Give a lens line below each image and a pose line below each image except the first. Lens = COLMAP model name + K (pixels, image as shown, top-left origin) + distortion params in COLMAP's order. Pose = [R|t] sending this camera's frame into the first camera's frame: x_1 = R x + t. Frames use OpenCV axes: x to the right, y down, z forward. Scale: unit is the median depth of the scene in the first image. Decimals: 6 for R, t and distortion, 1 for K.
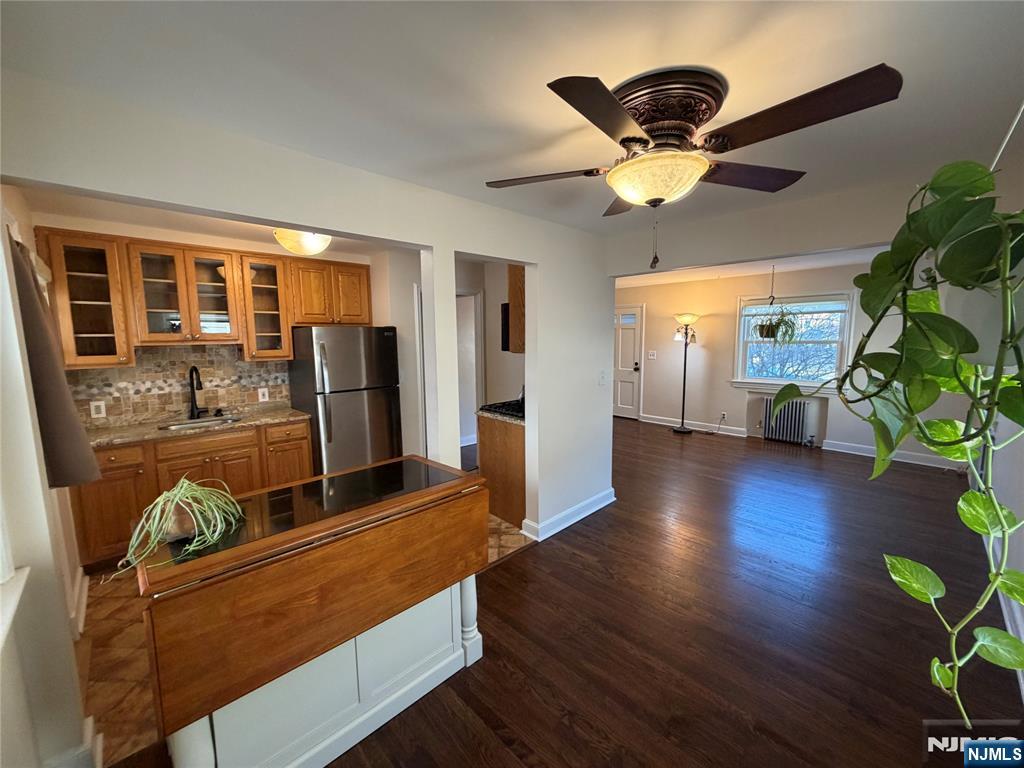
lens RADIAL K [[410.4, 0, 511.1], [0, 410.4, 385.2], [0, 0, 1]] dist [0.001966, -0.001326]
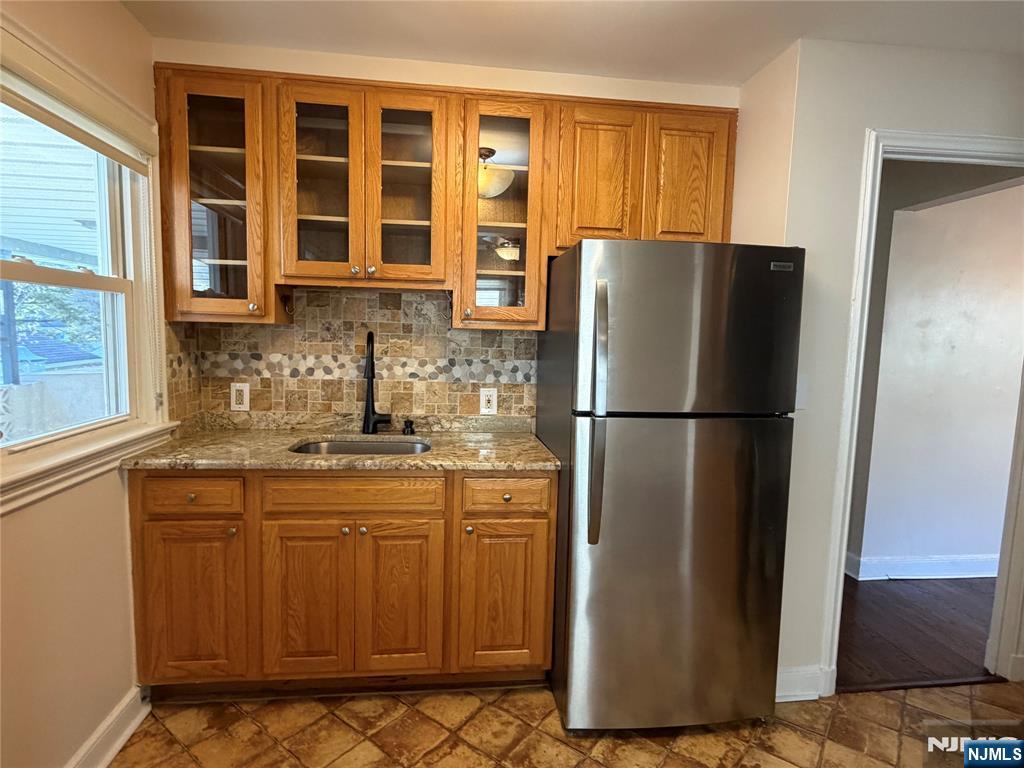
lens RADIAL K [[537.8, 0, 507.0], [0, 537.8, 386.7], [0, 0, 1]] dist [0.000842, -0.000256]
pose [[0.794478, 0.089654, -0.600638, -0.224197], [-0.107036, 0.994232, 0.006825, -0.001045], [0.597786, 0.058867, 0.799492, 0.559622]]
